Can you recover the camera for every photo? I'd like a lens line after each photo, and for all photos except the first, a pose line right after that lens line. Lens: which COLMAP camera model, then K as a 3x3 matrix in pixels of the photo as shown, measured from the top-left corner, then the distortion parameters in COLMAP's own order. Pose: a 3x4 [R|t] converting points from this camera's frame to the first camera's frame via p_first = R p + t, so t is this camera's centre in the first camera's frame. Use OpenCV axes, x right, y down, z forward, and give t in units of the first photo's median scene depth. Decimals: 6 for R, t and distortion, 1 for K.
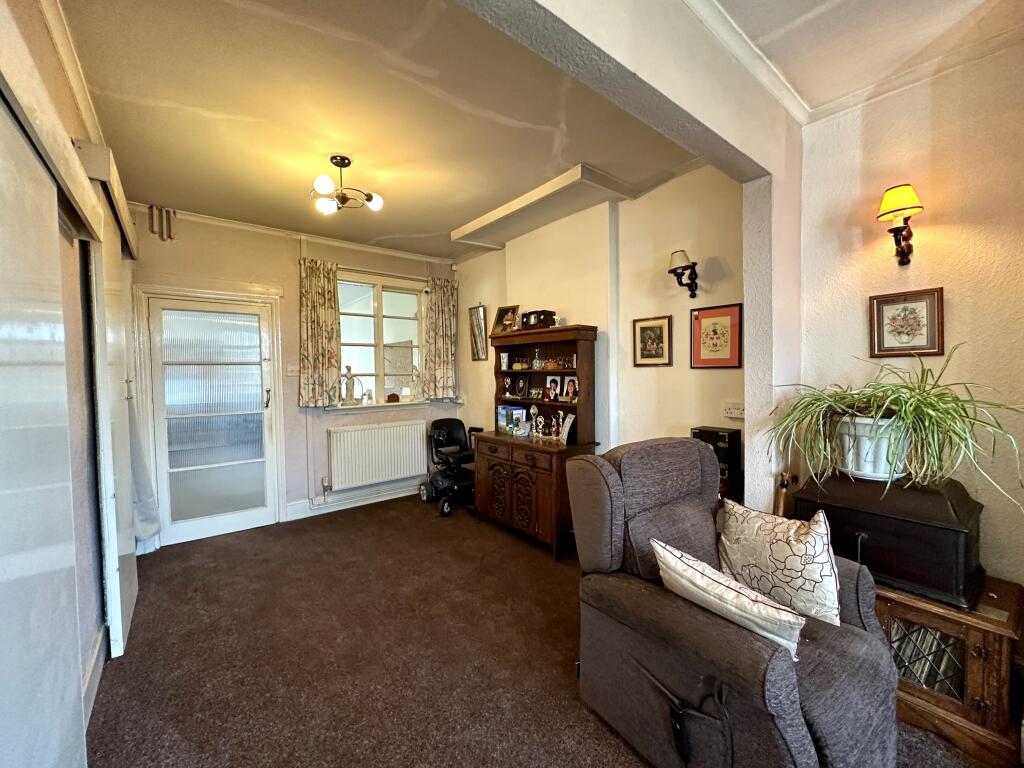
lens RADIAL K [[413.5, 0, 511.7], [0, 413.5, 383.8], [0, 0, 1]] dist [0.004106, -0.000009]
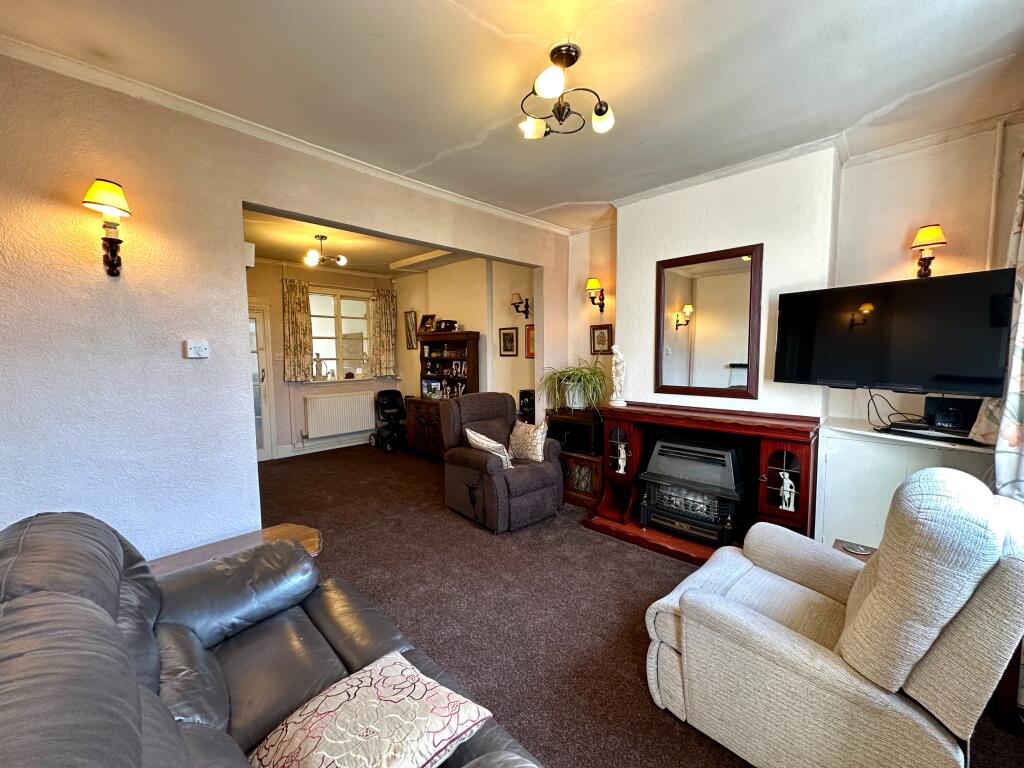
lens RADIAL K [[413.5, 0, 513.2], [0, 413.5, 383.0], [0, 0, 1]] dist [0.004106, -0.000009]
pose [[0.992813, -0.002842, 0.119639, 0.121929], [-0.002561, 0.998985, 0.044979, -0.006362], [-0.119646, -0.044962, 0.991798, -0.580728]]
